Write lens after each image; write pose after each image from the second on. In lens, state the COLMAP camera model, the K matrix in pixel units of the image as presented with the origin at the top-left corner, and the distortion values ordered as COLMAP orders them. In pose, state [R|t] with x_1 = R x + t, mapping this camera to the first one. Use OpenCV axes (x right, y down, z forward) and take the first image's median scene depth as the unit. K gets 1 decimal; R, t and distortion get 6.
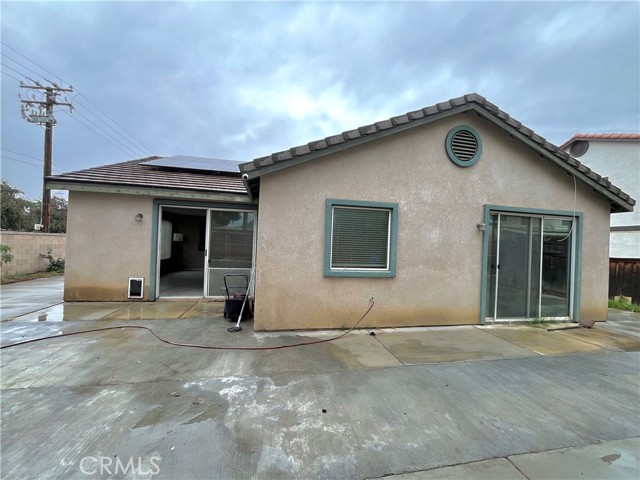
lens RADIAL K [[250.9, 0, 320.0], [0, 250.9, 240.0], [0, 0, 1]] dist [-0.001678, -0.000155]
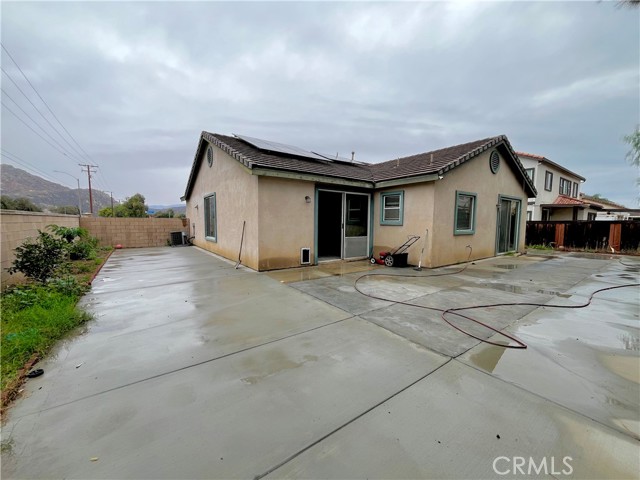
lens RADIAL K [[257.3, 0, 320.0], [0, 257.3, 240.0], [0, 0, 1]] dist [-0.000579, 0.000180]
pose [[0.907281, -0.060860, 0.416097, -1.260960], [0.019450, 0.994486, 0.103048, -0.019887], [-0.420074, -0.085400, 0.903463, -0.199043]]
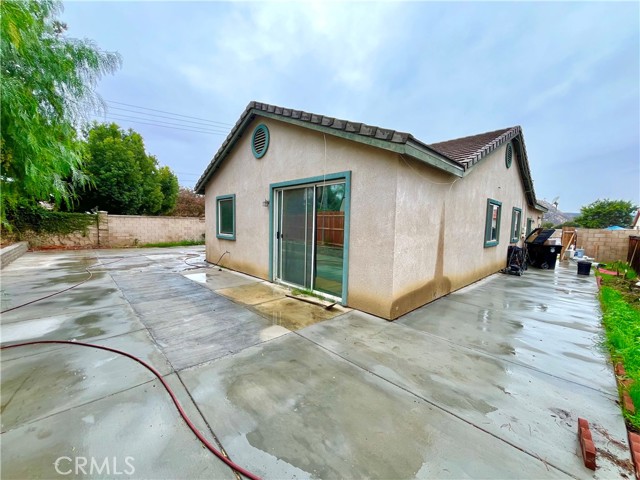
lens RADIAL K [[257.3, 0, 320.0], [0, 257.3, 240.0], [0, 0, 1]] dist [-0.000579, 0.000180]
pose [[0.539938, 0.028472, -0.841223, 1.635697], [0.016742, 0.998867, 0.044553, 0.067246], [0.841538, -0.038139, 0.538850, 0.464278]]
